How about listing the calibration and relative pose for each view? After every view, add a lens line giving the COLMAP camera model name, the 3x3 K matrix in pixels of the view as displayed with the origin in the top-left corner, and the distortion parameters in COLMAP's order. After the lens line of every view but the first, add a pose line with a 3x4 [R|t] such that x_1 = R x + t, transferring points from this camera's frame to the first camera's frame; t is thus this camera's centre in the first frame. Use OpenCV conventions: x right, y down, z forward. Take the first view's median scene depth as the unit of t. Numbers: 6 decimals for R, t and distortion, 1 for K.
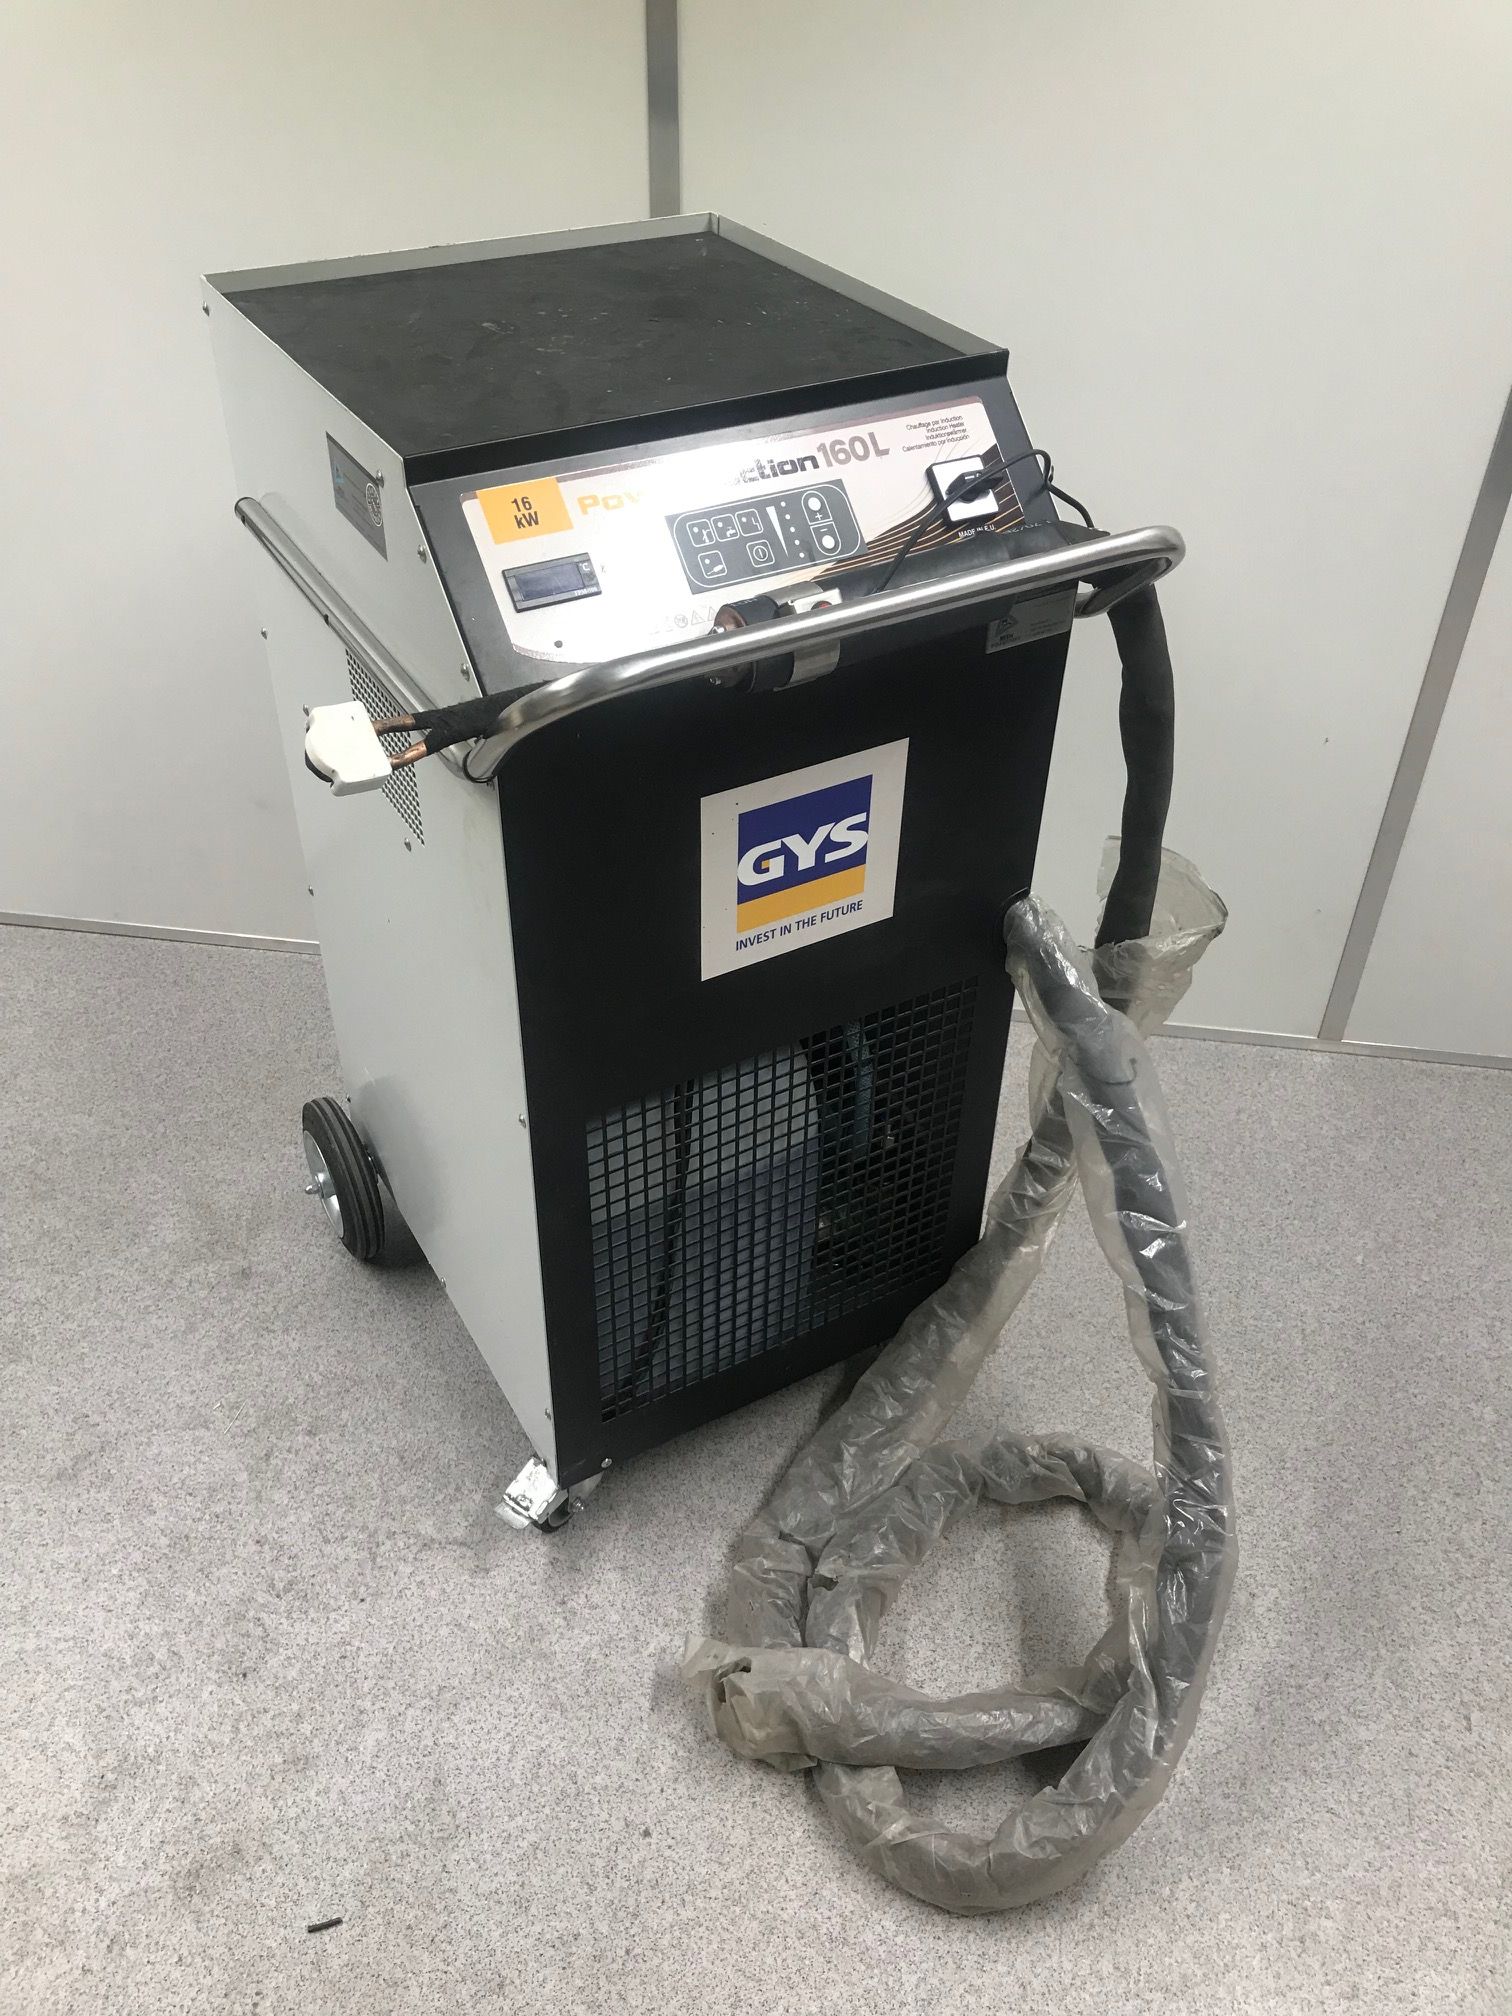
lens RADIAL K [[1653.1, 0, 756.0], [0, 1653.1, 1008.0], [0, 0, 1]] dist [0.020576, -0.060574]
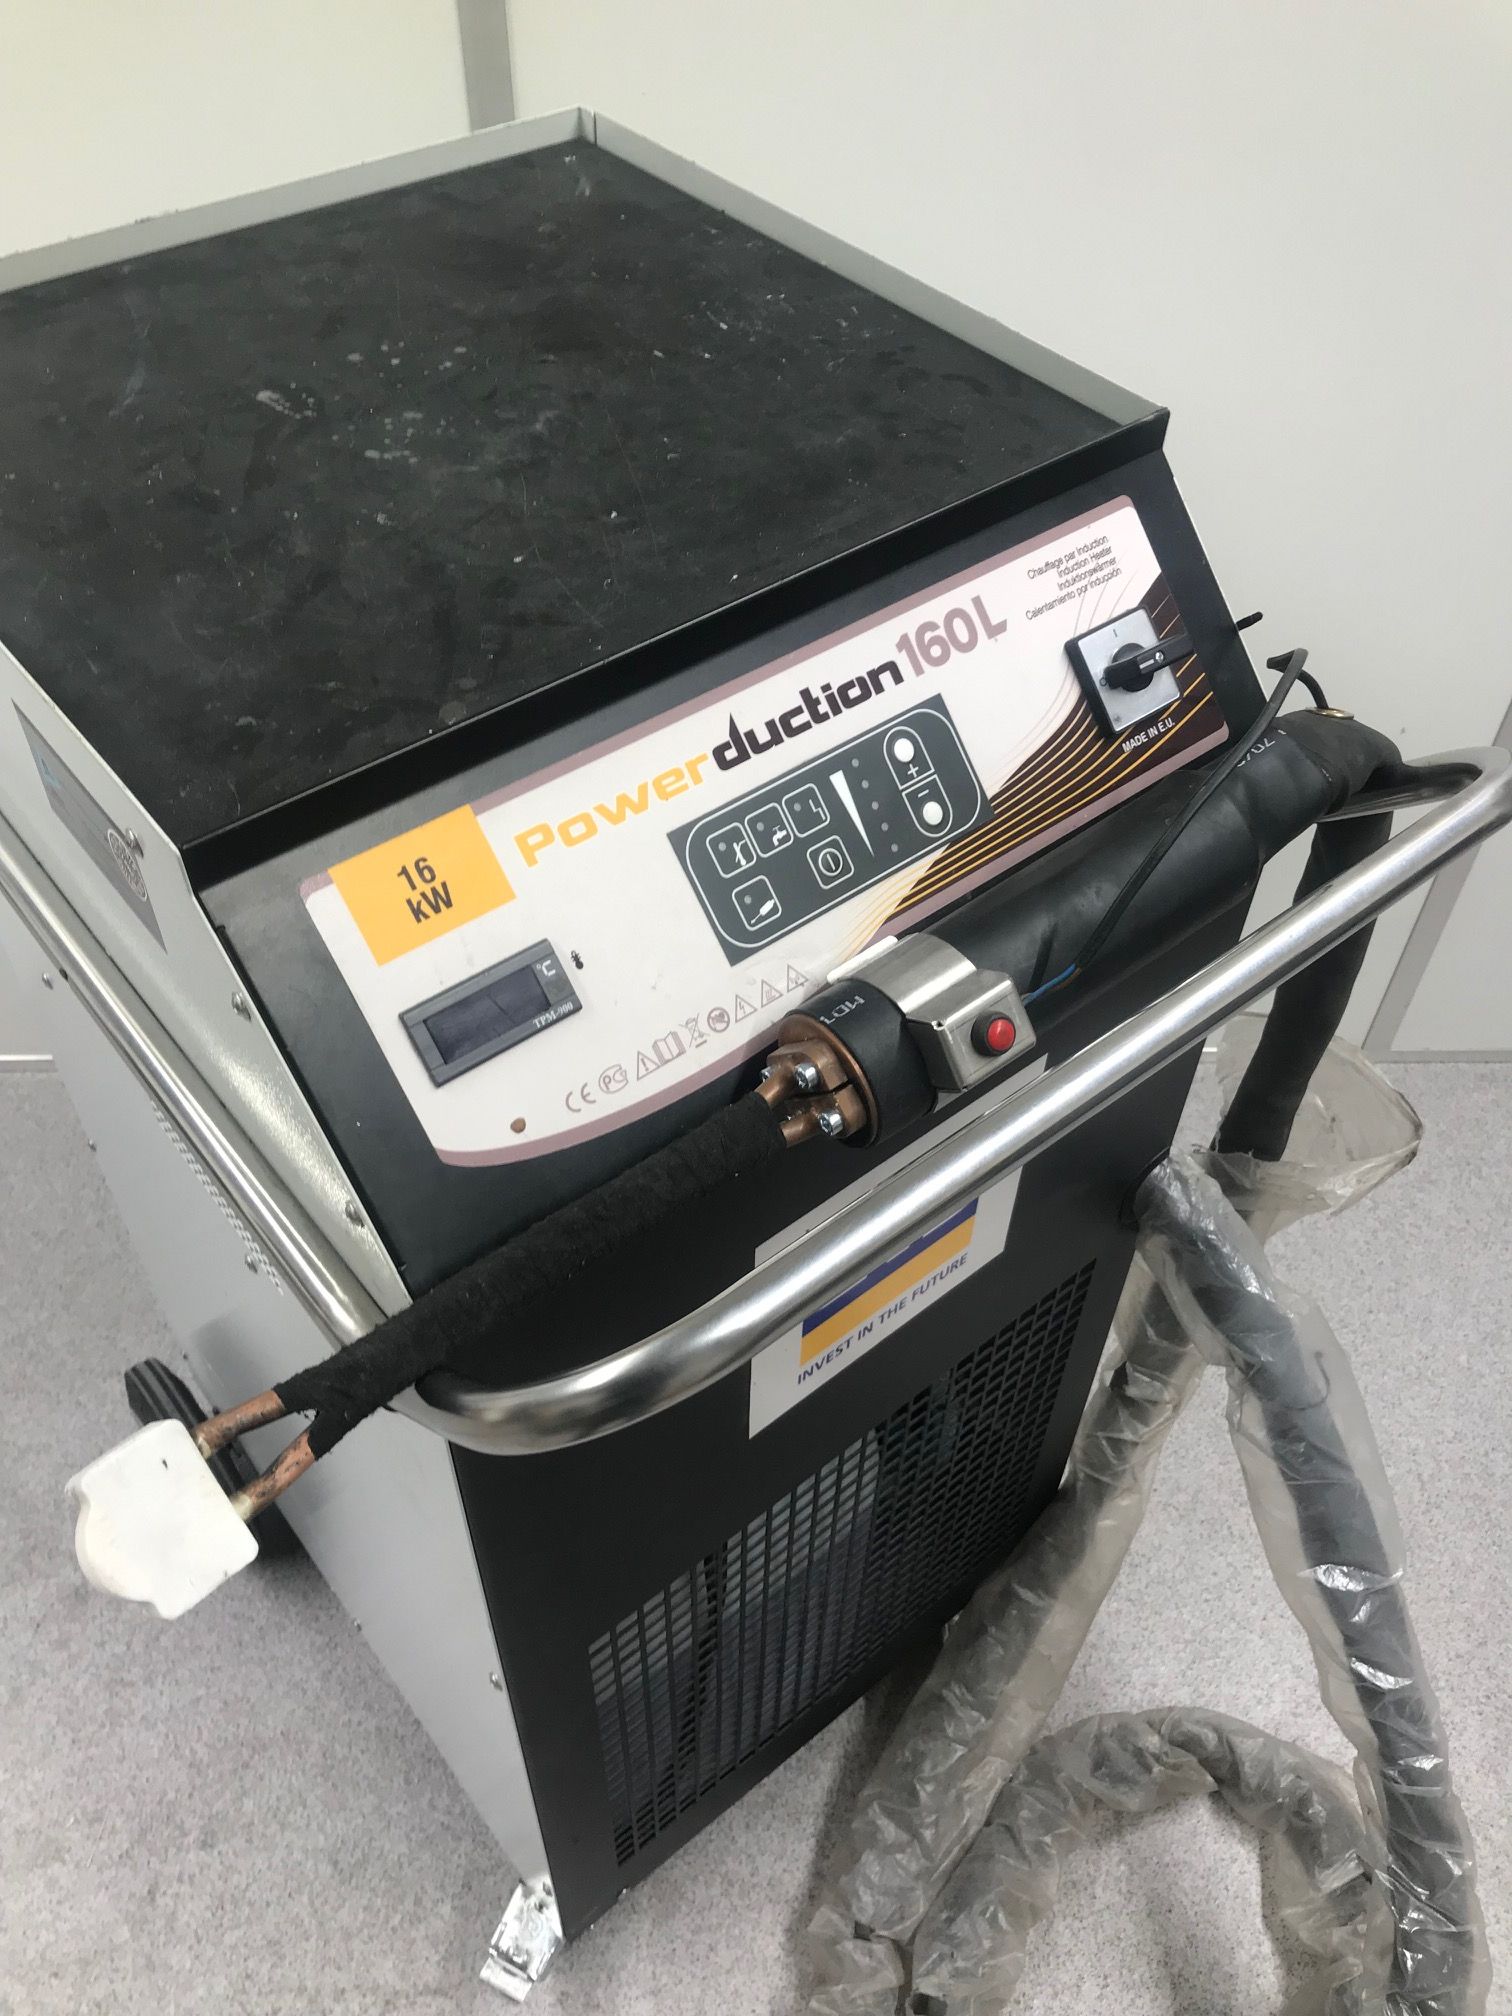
lens RADIAL K [[1636.0, 0, 756.0], [0, 1636.0, 1008.0], [0, 0, 1]] dist [0.080006, -0.100241]
pose [[0.988168, -0.112700, 0.104037, -0.083541], [0.095261, 0.982578, 0.159579, -0.301362], [-0.120209, -0.147780, 0.981688, 0.410705]]
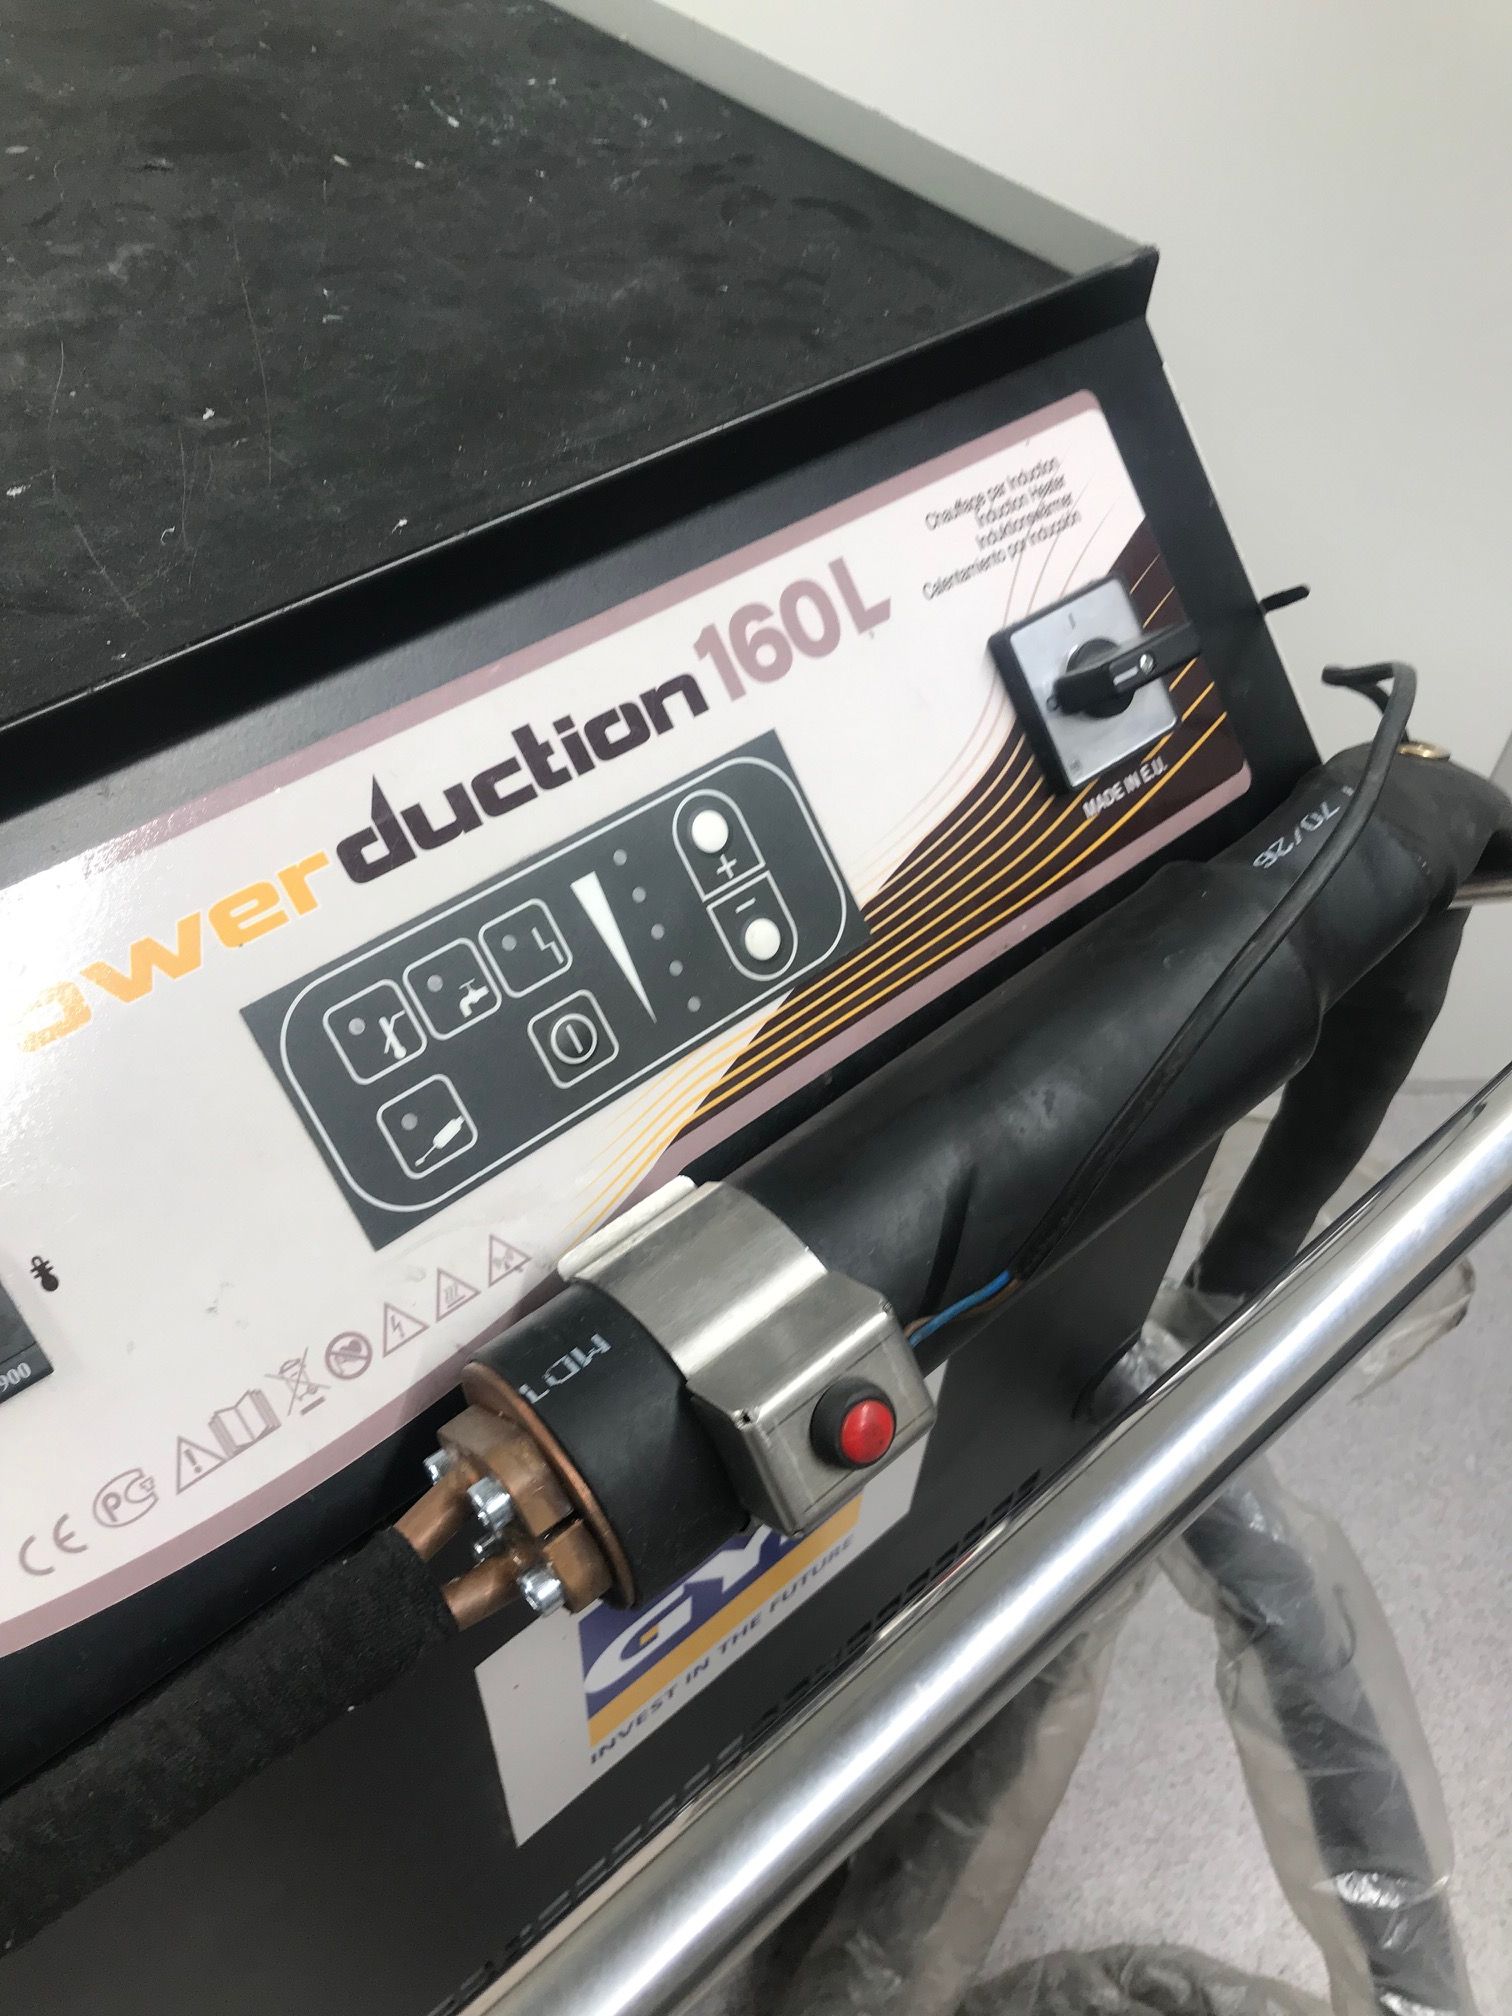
lens RADIAL K [[1636.0, 0, 756.0], [0, 1636.0, 1008.0], [0, 0, 1]] dist [0.080006, -0.100241]
pose [[0.982589, -0.125214, 0.137259, -0.005030], [0.097579, 0.976481, 0.192260, -0.320413], [-0.158104, -0.175519, 0.971698, 0.648342]]
